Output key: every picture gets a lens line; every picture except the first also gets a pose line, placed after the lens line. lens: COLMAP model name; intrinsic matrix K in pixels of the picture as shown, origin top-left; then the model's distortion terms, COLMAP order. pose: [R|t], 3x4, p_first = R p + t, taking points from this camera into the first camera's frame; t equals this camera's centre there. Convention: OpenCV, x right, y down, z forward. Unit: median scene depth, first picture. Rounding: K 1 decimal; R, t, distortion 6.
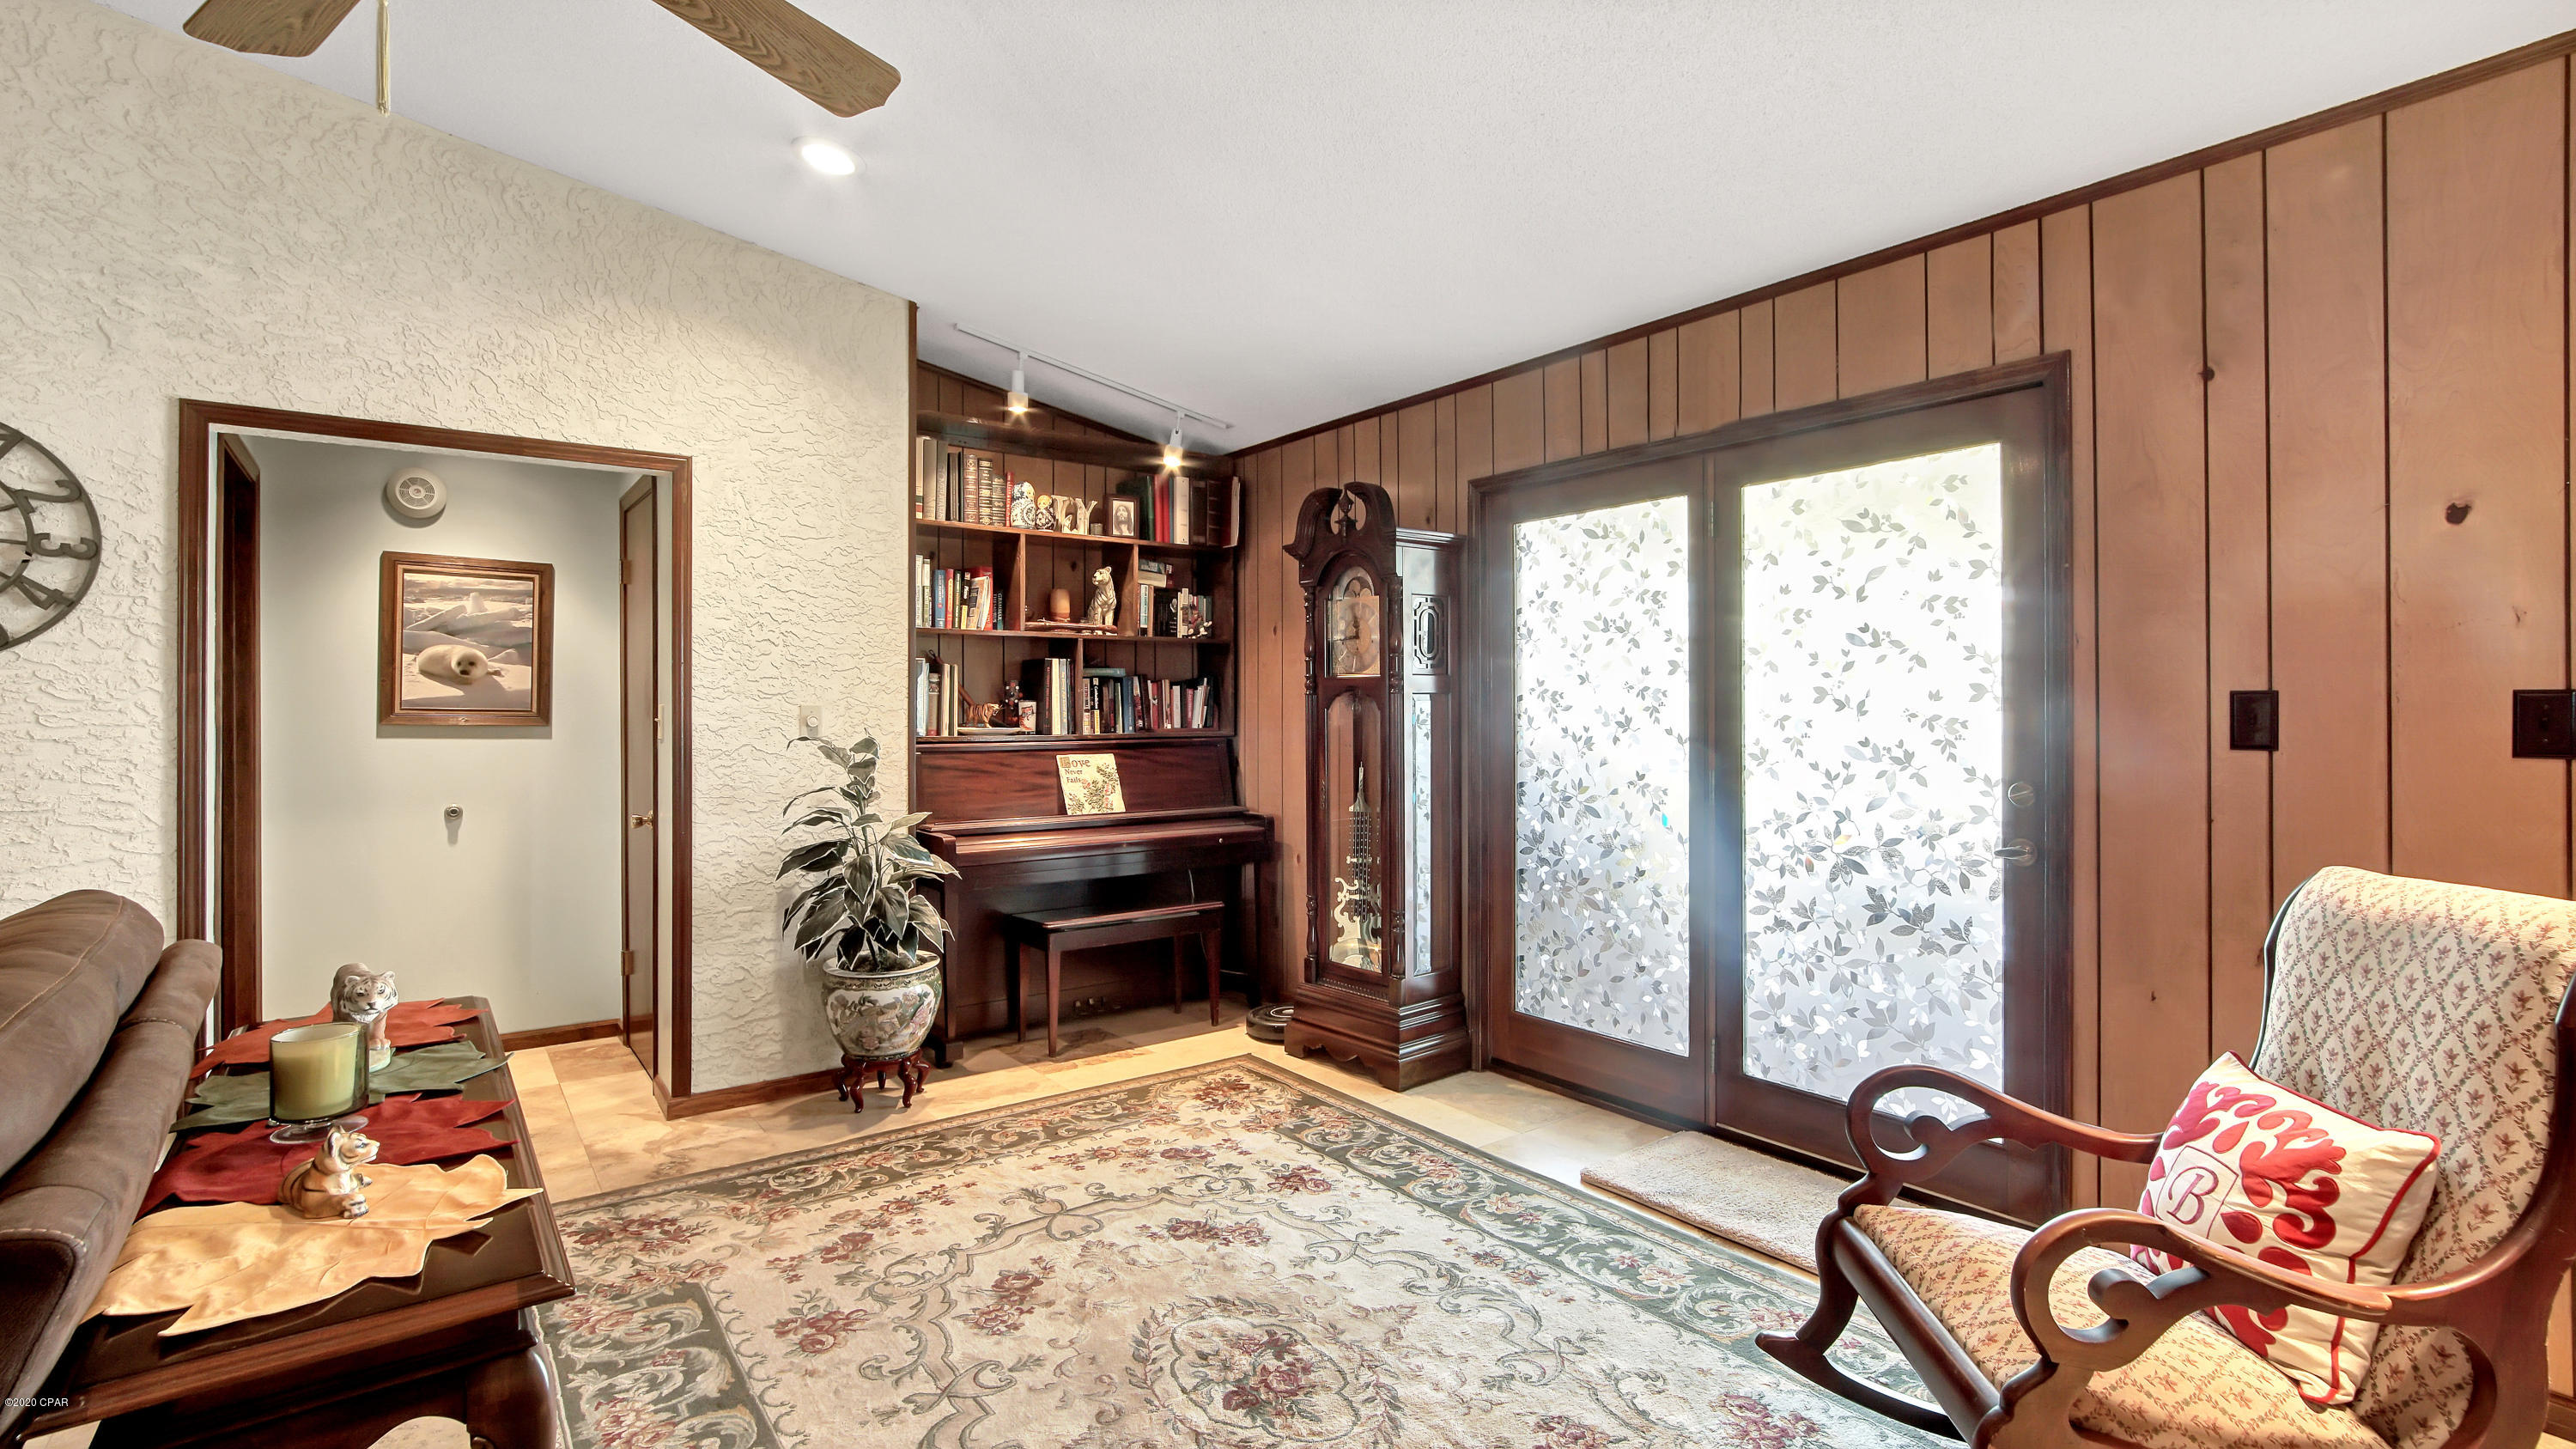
lens RADIAL K [[1161.3, 0, 1288.0], [0, 1161.3, 724.5], [0, 0, 1]] dist [-0.023424, 0.009447]
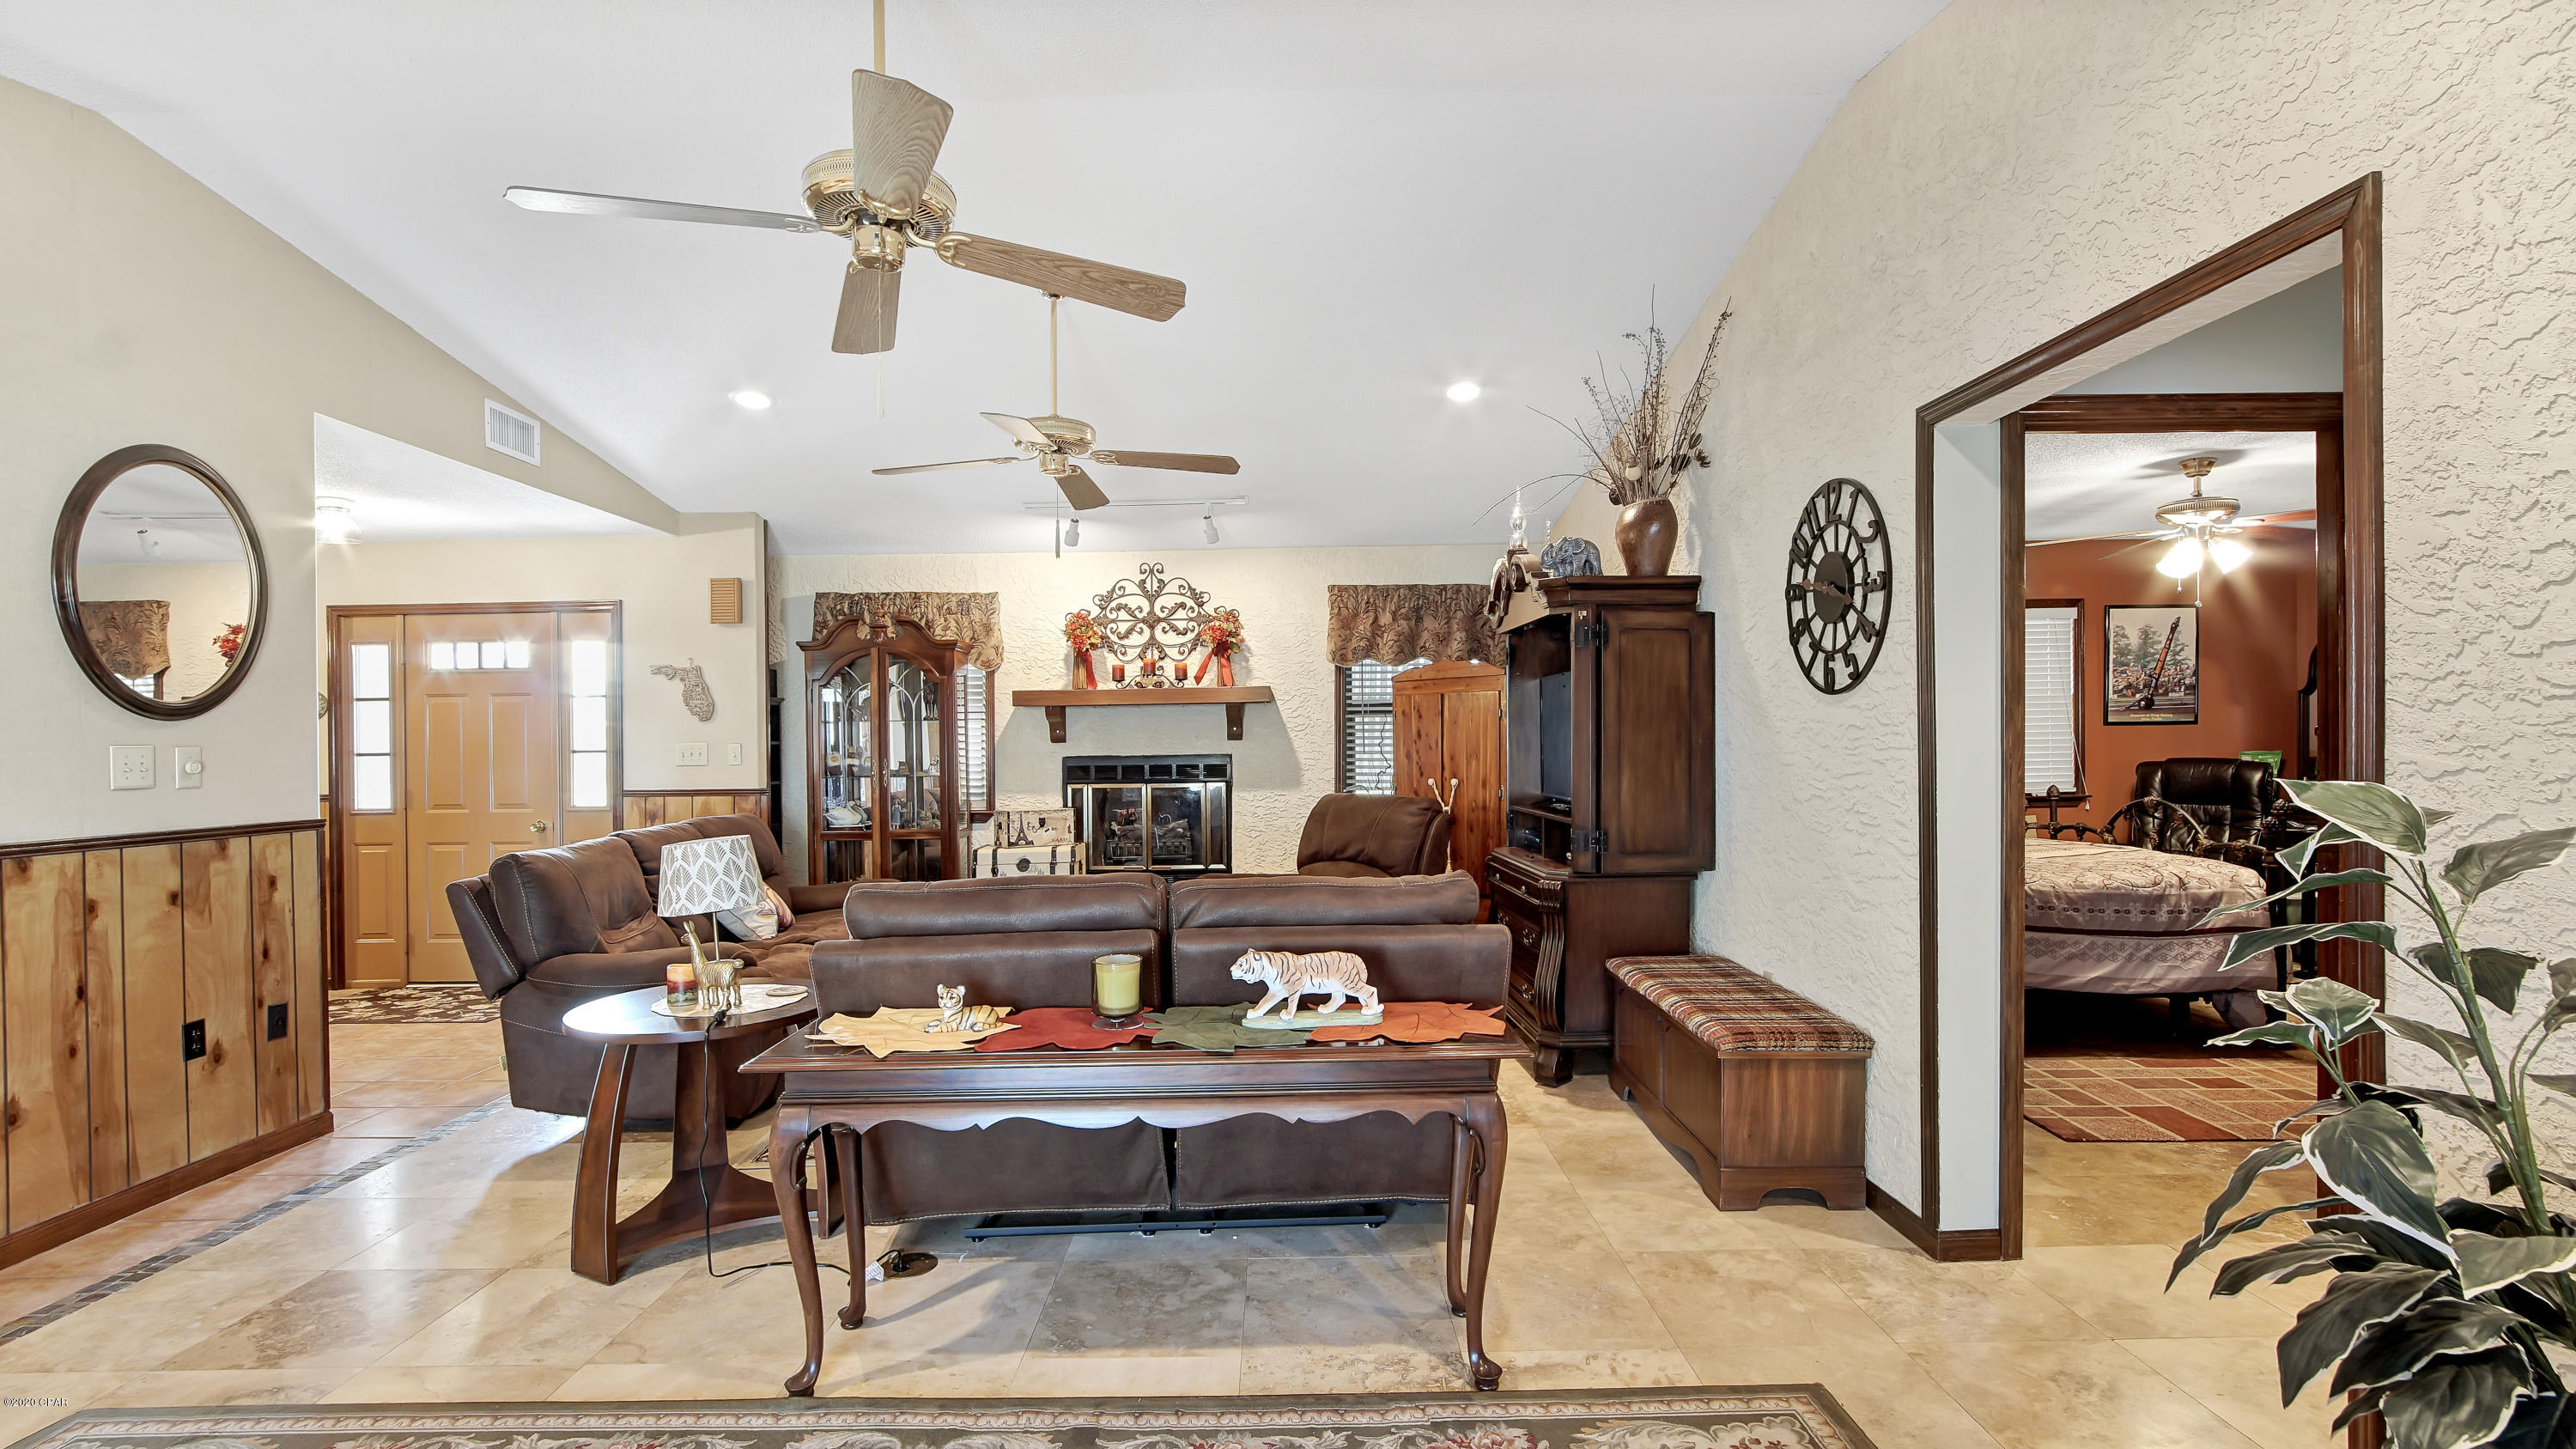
lens RADIAL K [[1161.3, 0, 1288.0], [0, 1161.3, 724.5], [0, 0, 1]] dist [-0.023424, 0.009447]
pose [[-0.595959, 0.002536, -0.803011, 0.104954], [0.008263, 0.999961, -0.002975, -0.018107], [0.802973, -0.008409, -0.595957, 0.975526]]
